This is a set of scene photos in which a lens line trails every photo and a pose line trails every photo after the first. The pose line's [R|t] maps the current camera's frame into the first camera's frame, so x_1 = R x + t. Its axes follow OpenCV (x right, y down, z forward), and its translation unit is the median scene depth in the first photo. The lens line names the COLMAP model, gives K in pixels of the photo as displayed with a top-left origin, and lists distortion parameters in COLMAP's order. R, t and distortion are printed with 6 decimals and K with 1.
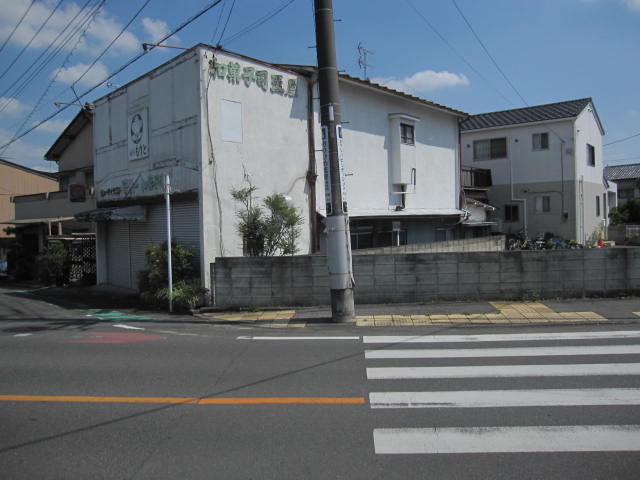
lens RADIAL K [[527.1, 0, 319.7], [0, 527.1, 236.4], [0, 0, 1]] dist [-0.082061, 0.039764]
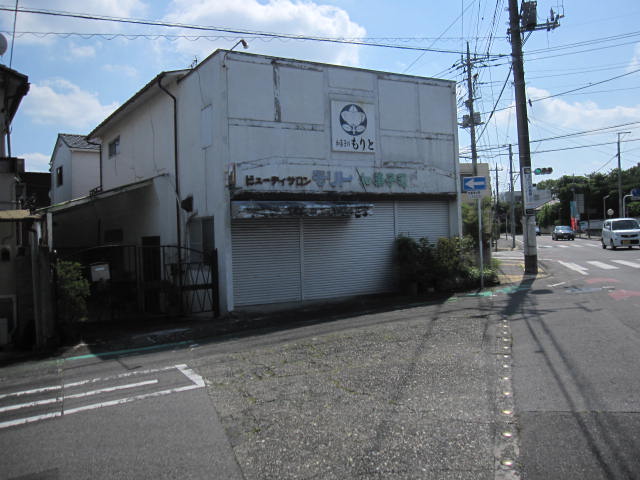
lens RADIAL K [[527.1, 0, 319.7], [0, 527.1, 236.4], [0, 0, 1]] dist [-0.082061, 0.039764]
pose [[0.250597, 0.010901, 0.968030, -1.412606], [0.062153, 0.997693, -0.027325, 0.028058], [-0.966094, 0.067013, 0.249341, 0.921225]]
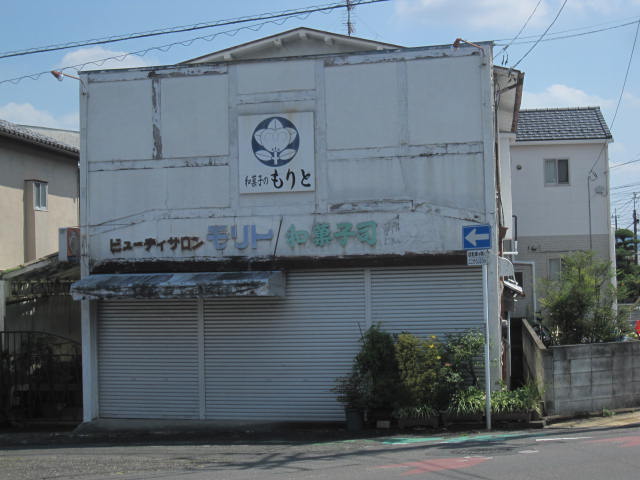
lens RADIAL K [[1248.0, 0, 320.0], [0, 1248.0, 240.0], [0, 0, 1]] dist [-0.144364, 0.055185]
pose [[0.845179, 0.020818, 0.534079, -1.171358], [0.020750, 0.997210, -0.071708, 0.008299], [-0.534081, 0.071688, 0.842388, -0.234979]]
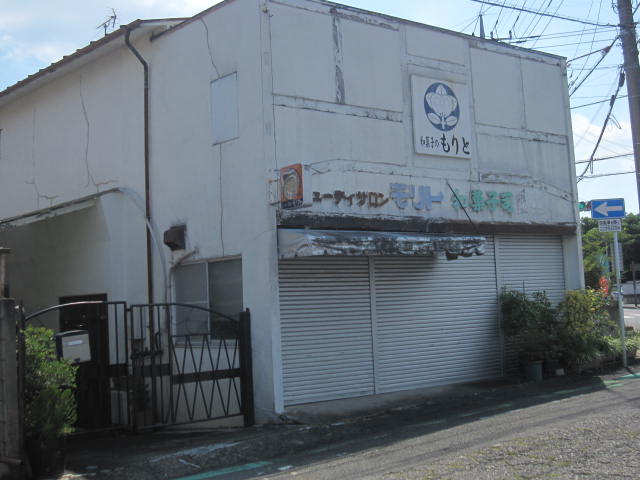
lens RADIAL K [[824.0, 0, 318.1], [0, 824.0, 232.4], [0, 0, 1]] dist [-0.132649, 0.030992]
pose [[0.096582, 0.108186, 0.989428, -1.416642], [0.076978, 0.990286, -0.115794, 0.039131], [-0.992344, 0.087348, 0.087316, 1.180676]]
